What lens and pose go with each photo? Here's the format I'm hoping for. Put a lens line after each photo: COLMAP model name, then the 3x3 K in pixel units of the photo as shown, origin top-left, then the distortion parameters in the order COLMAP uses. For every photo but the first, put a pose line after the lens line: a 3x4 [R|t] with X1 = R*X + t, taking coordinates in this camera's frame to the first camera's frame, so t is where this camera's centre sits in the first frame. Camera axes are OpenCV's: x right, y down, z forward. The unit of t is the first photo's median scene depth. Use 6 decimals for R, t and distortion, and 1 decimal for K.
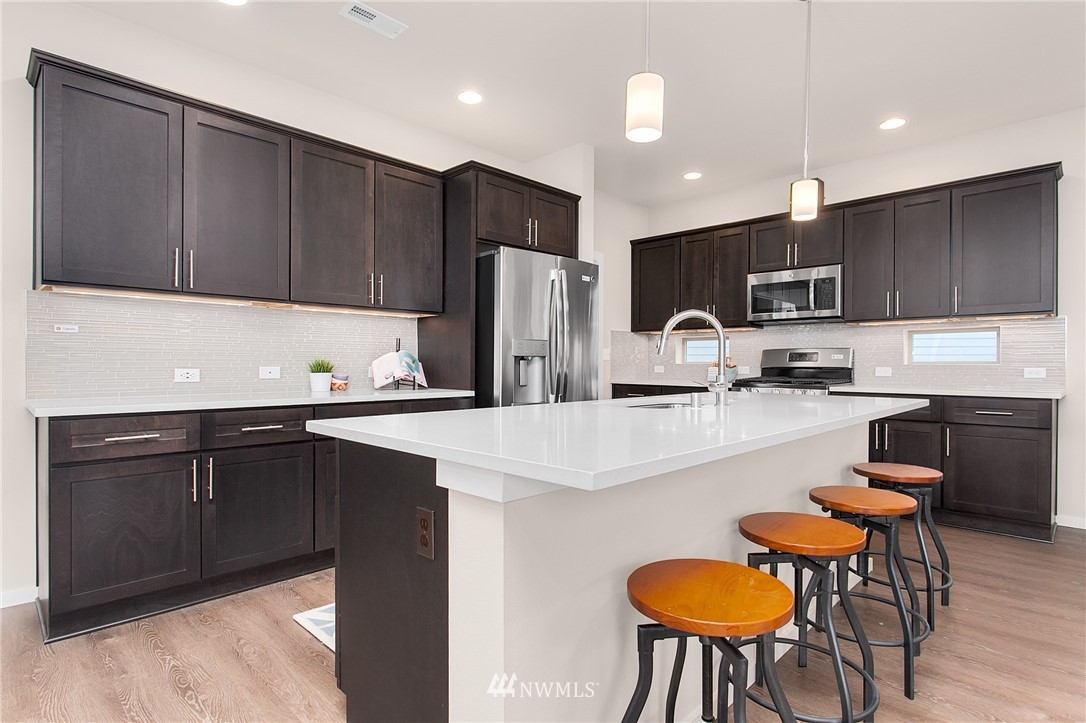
lens RADIAL K [[559.2, 0, 543.0], [0, 559.2, 361.5], [0, 0, 1]] dist [0.000288, 0.000156]
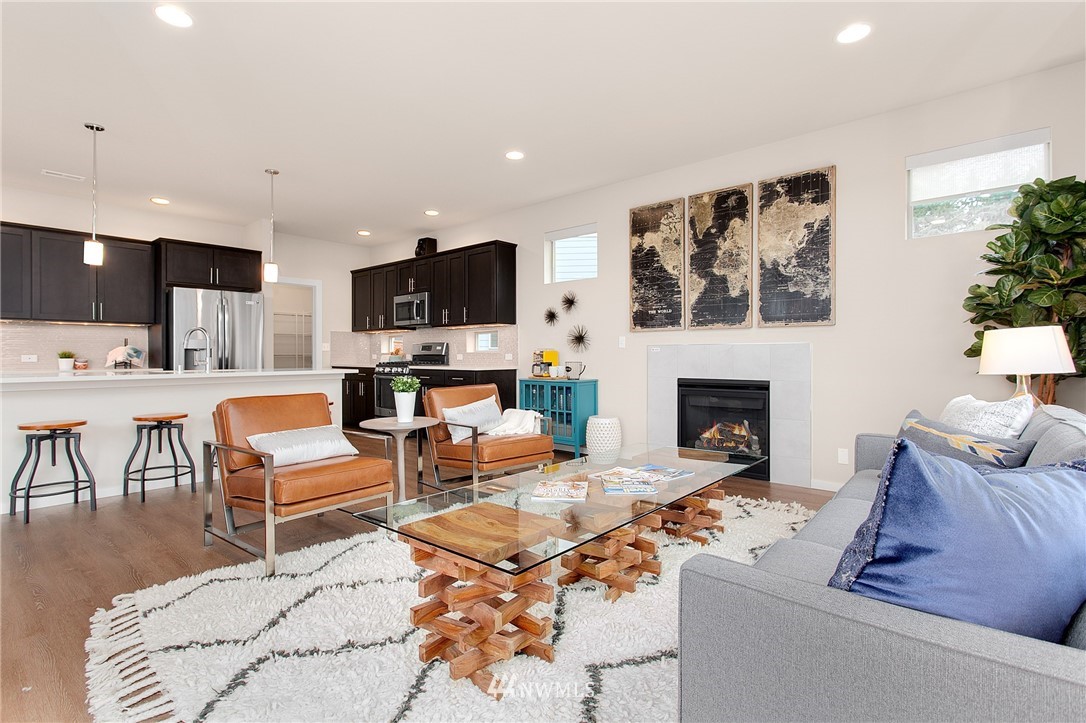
lens RADIAL K [[527.9, 0, 561.7], [0, 527.9, 358.1], [0, 0, 1]] dist [-0.001071, 0.000397]
pose [[0.997322, -0.005030, 0.072966, 0.921046], [0.004116, 0.999911, 0.012675, 0.003631], [-0.073023, -0.012341, 0.997254, -0.688098]]
